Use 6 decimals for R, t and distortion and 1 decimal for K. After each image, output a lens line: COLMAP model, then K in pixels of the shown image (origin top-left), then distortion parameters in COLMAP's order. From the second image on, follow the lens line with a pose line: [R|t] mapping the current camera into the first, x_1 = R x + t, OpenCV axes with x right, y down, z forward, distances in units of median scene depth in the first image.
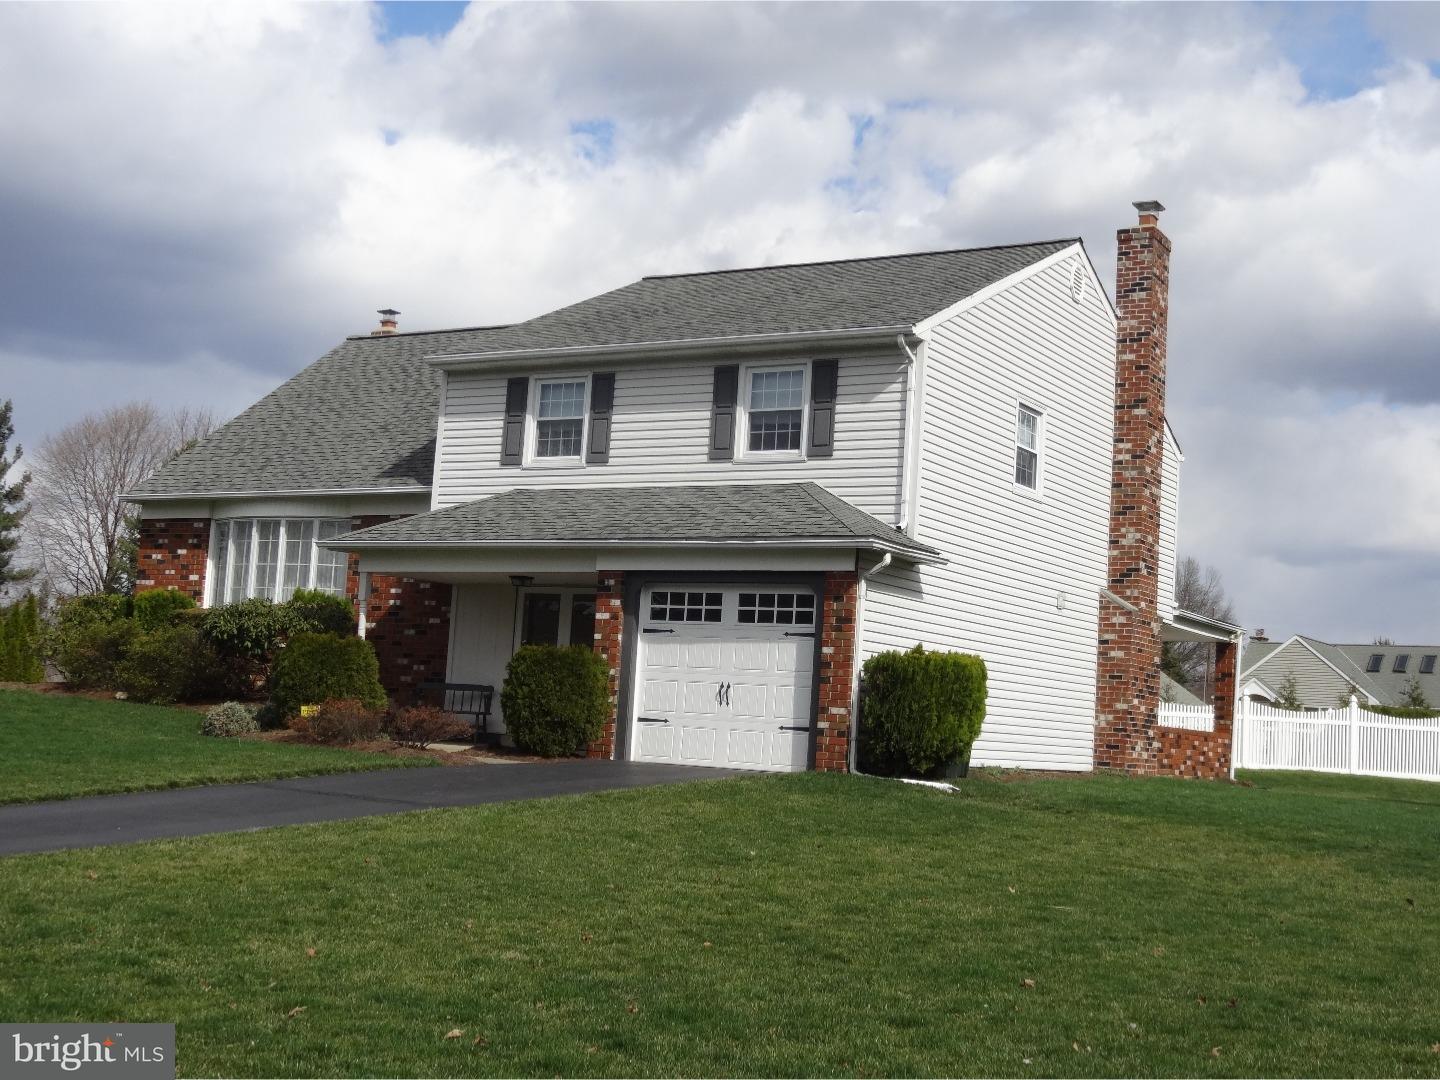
lens RADIAL K [[1875.9, 0, 723.5], [0, 1875.9, 549.3], [0, 0, 1]] dist [0.001699, 0.000000]
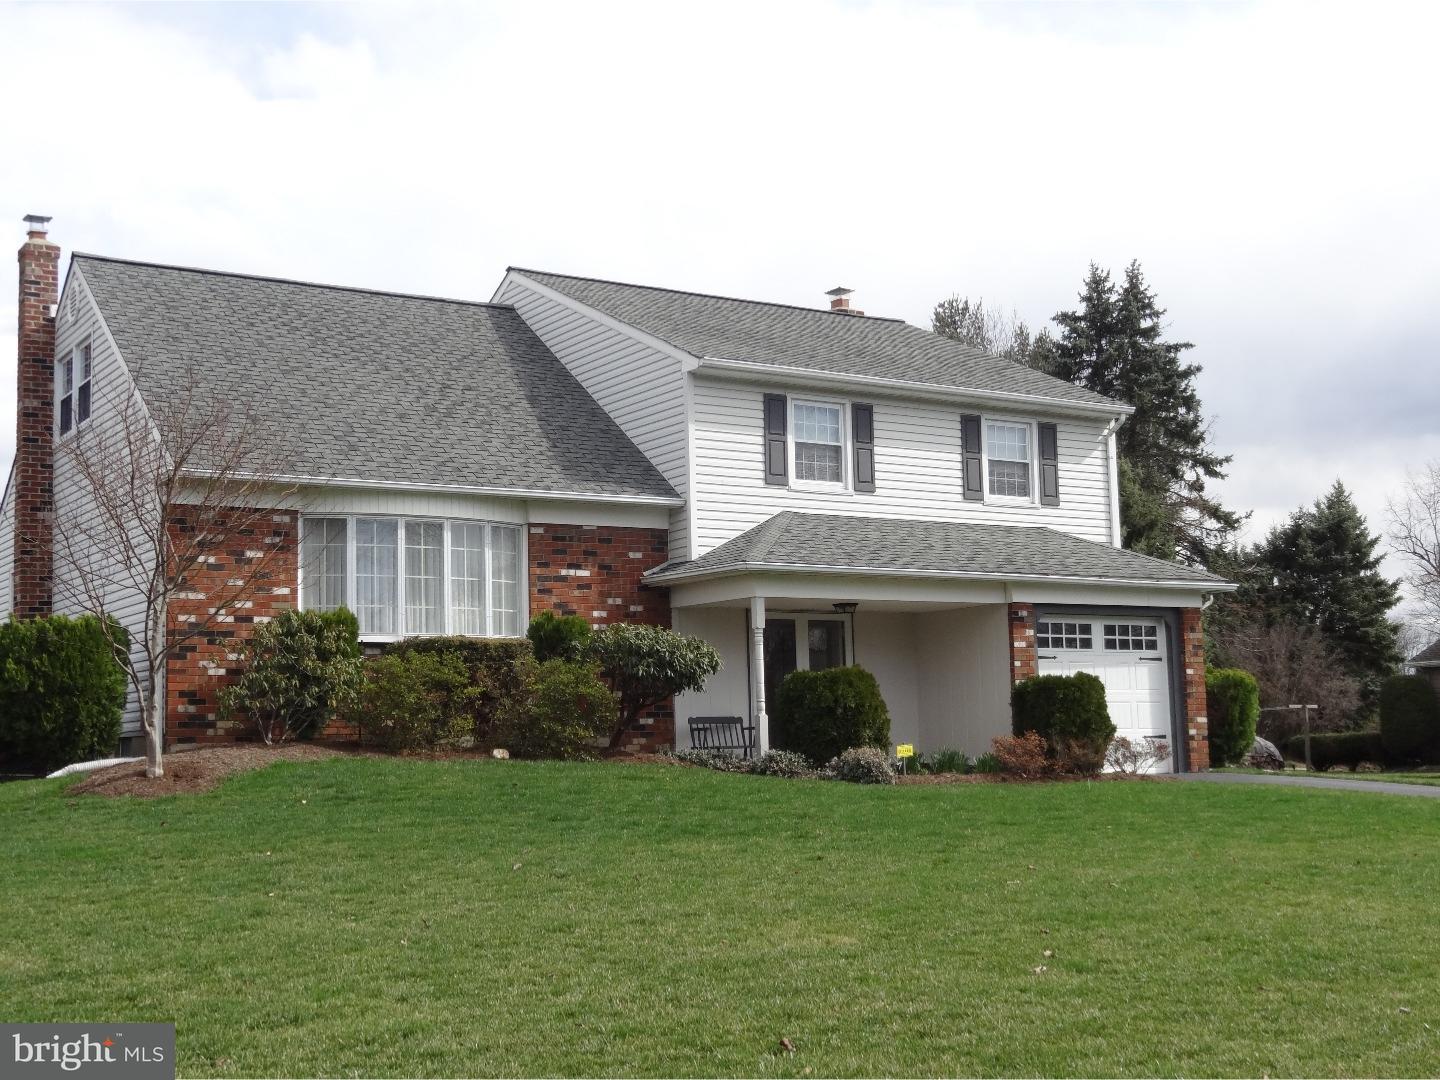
lens RADIAL K [[1885.0, 0, 720.2], [0, 1885.0, 532.3], [0, 0, 1]] dist [-0.006286, 0.000000]
pose [[0.440818, 0.038043, 0.896790, -1.055139], [-0.040701, 0.998921, -0.022369, 0.002064], [-0.896673, -0.026639, 0.441891, 0.639413]]
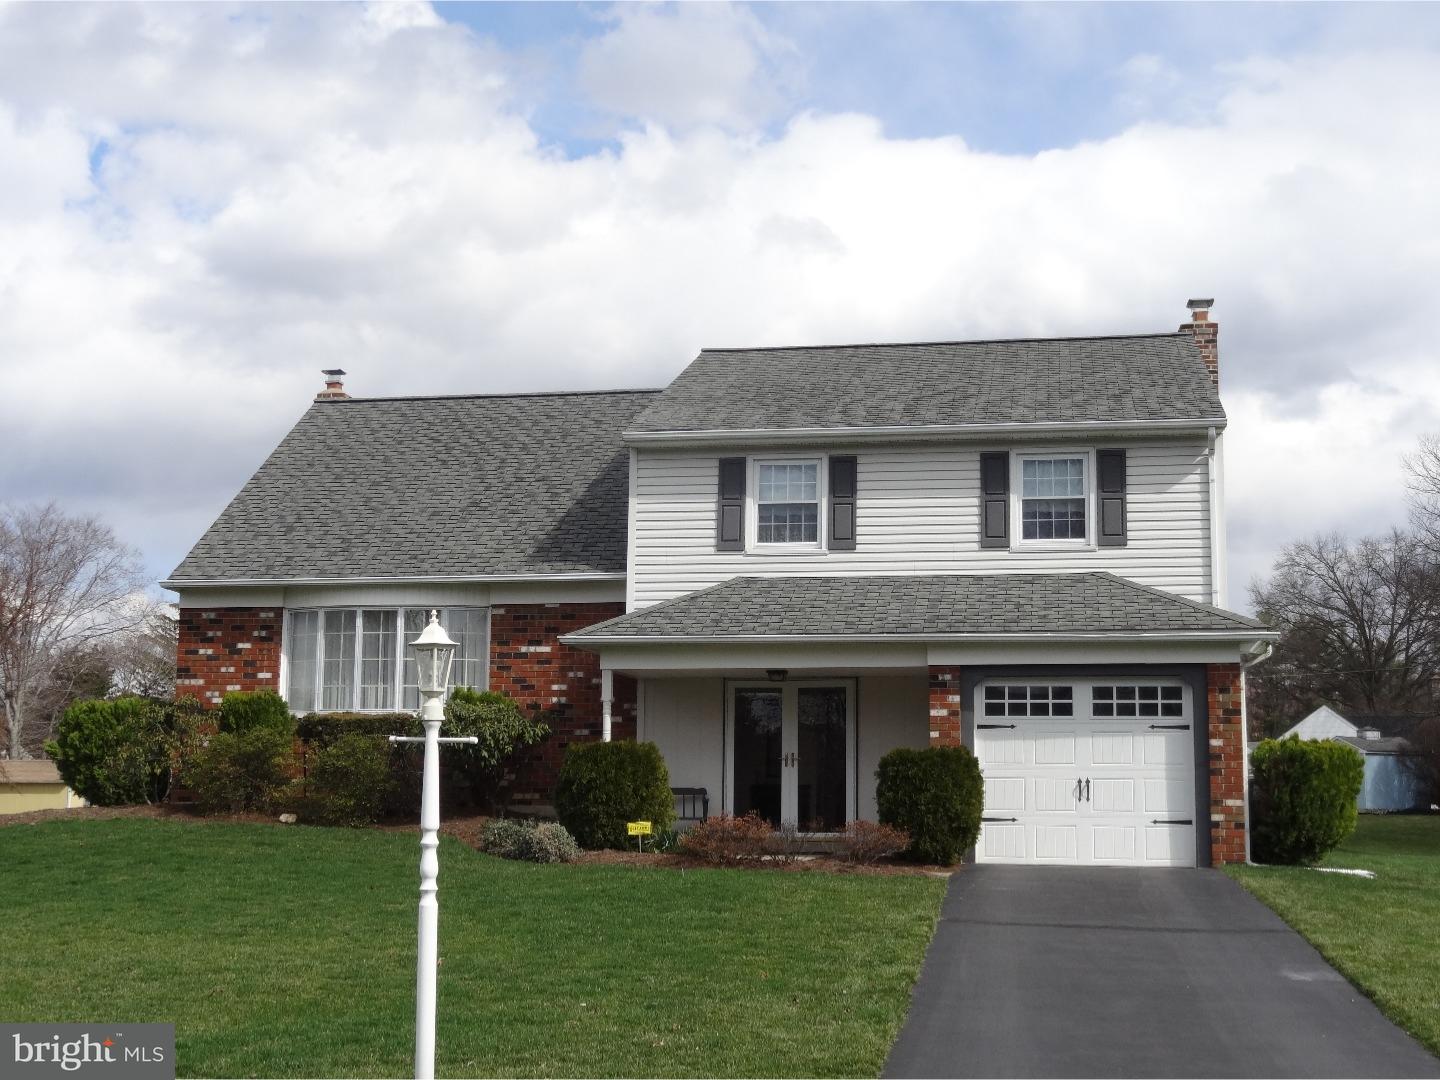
lens RADIAL K [[1885.0, 0, 721.3], [0, 1885.0, 543.3], [0, 0, 1]] dist [-0.006286, 0.000000]
pose [[0.935177, 0.002616, 0.354172, -0.480397], [0.009367, 0.999440, -0.032113, -0.019815], [-0.354058, 0.033349, 0.934629, 0.131074]]
